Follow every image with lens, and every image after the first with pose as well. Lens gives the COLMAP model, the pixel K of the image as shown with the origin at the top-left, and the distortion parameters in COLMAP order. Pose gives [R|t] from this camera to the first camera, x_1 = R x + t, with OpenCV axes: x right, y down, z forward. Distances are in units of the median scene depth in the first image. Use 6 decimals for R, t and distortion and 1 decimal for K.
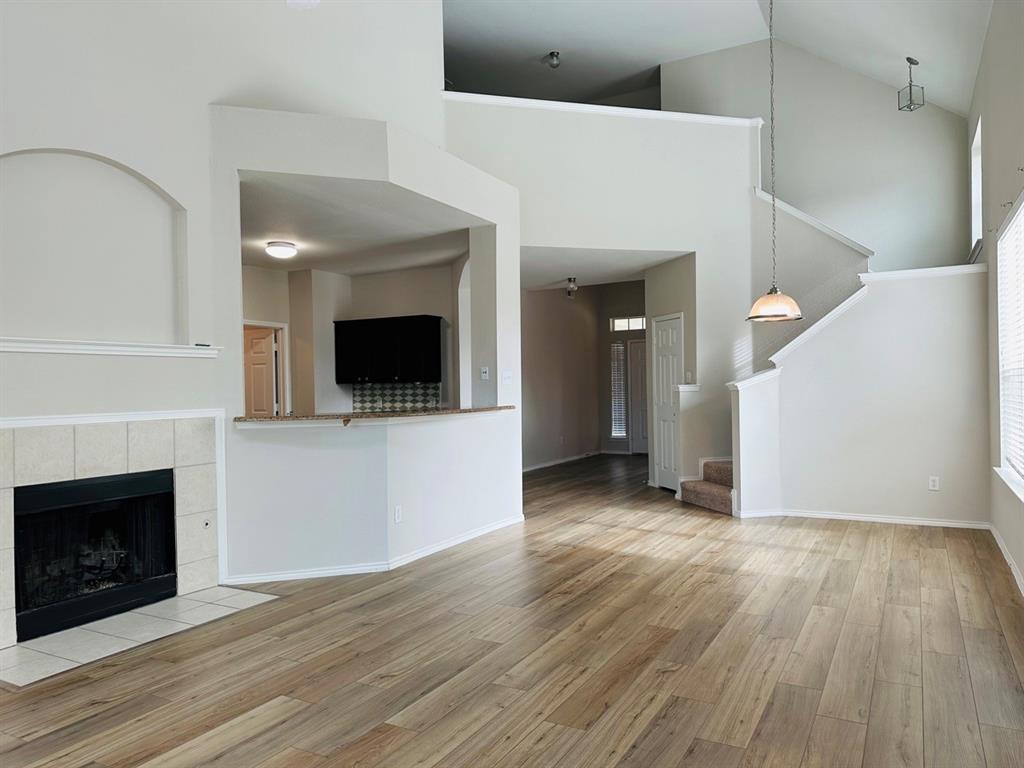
lens RADIAL K [[719.5, 0, 514.8], [0, 719.5, 383.5], [0, 0, 1]] dist [0.062871, -0.077438]
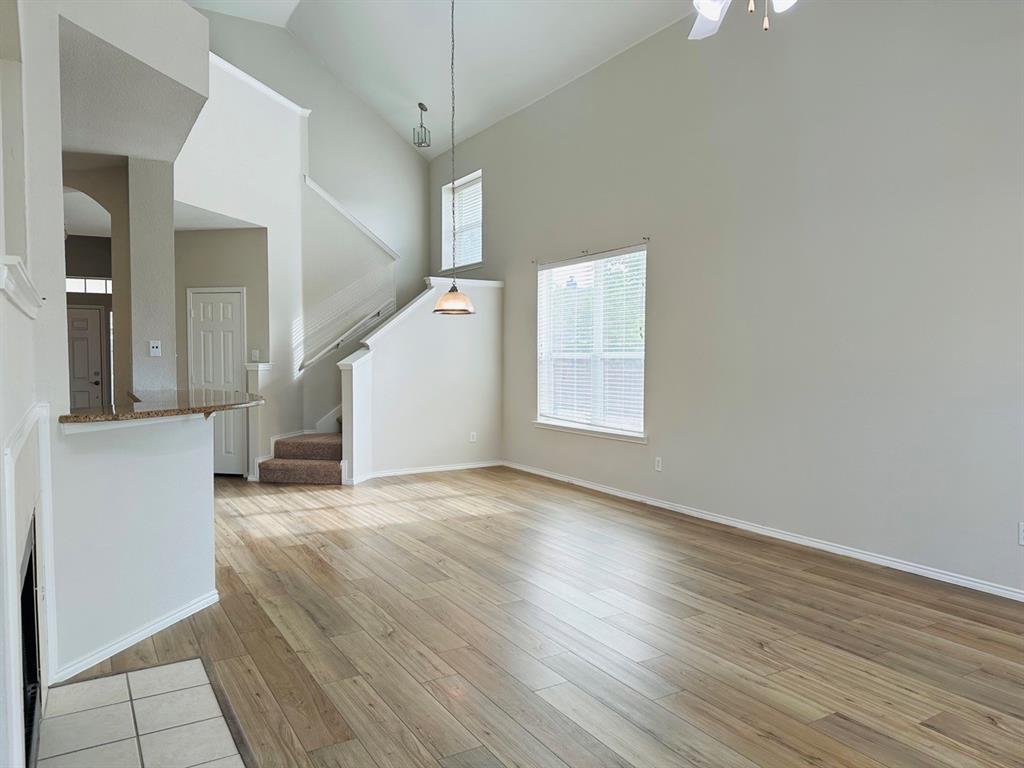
lens RADIAL K [[715.5, 0, 511.6], [0, 715.5, 386.0], [0, 0, 1]] dist [0.100806, -0.132881]
pose [[0.502711, -0.021132, 0.864196, -0.746878], [-0.012269, 0.999426, 0.031575, -0.004063], [-0.864368, -0.026476, 0.502163, 0.356466]]
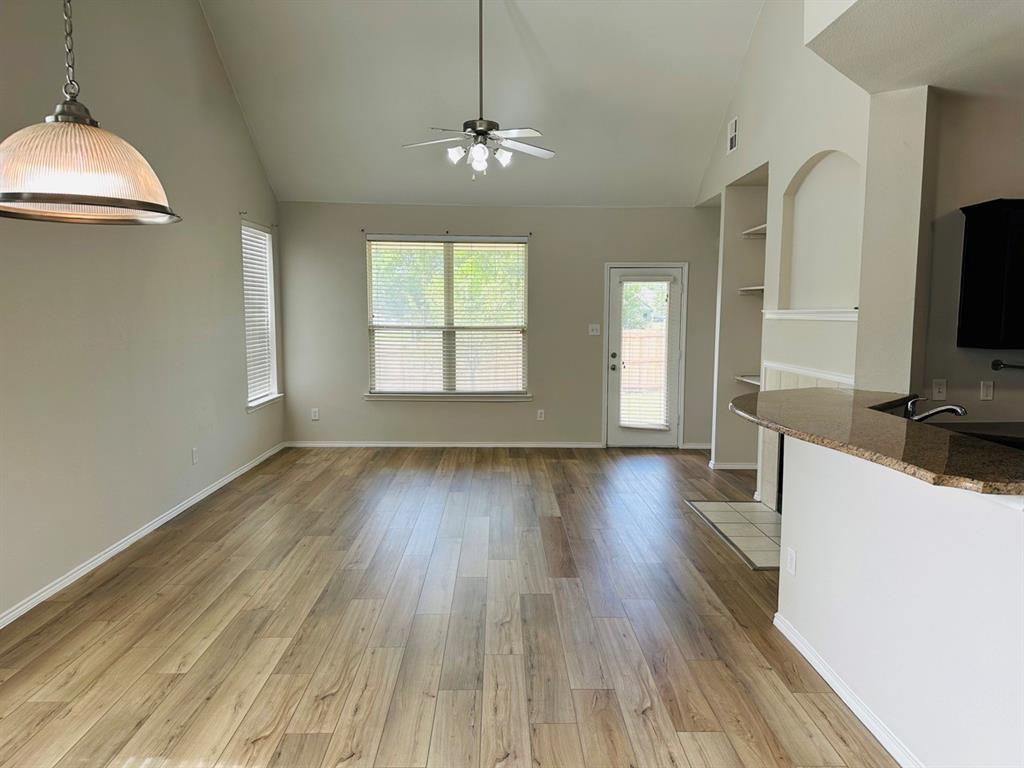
lens RADIAL K [[719.5, 0, 514.8], [0, 719.5, 383.5], [0, 0, 1]] dist [0.062871, -0.077438]
pose [[-0.865023, 0.058459, -0.498315, 0.418117], [0.006854, 0.994473, 0.104766, -0.058314], [0.501685, 0.087210, -0.860643, 1.577730]]
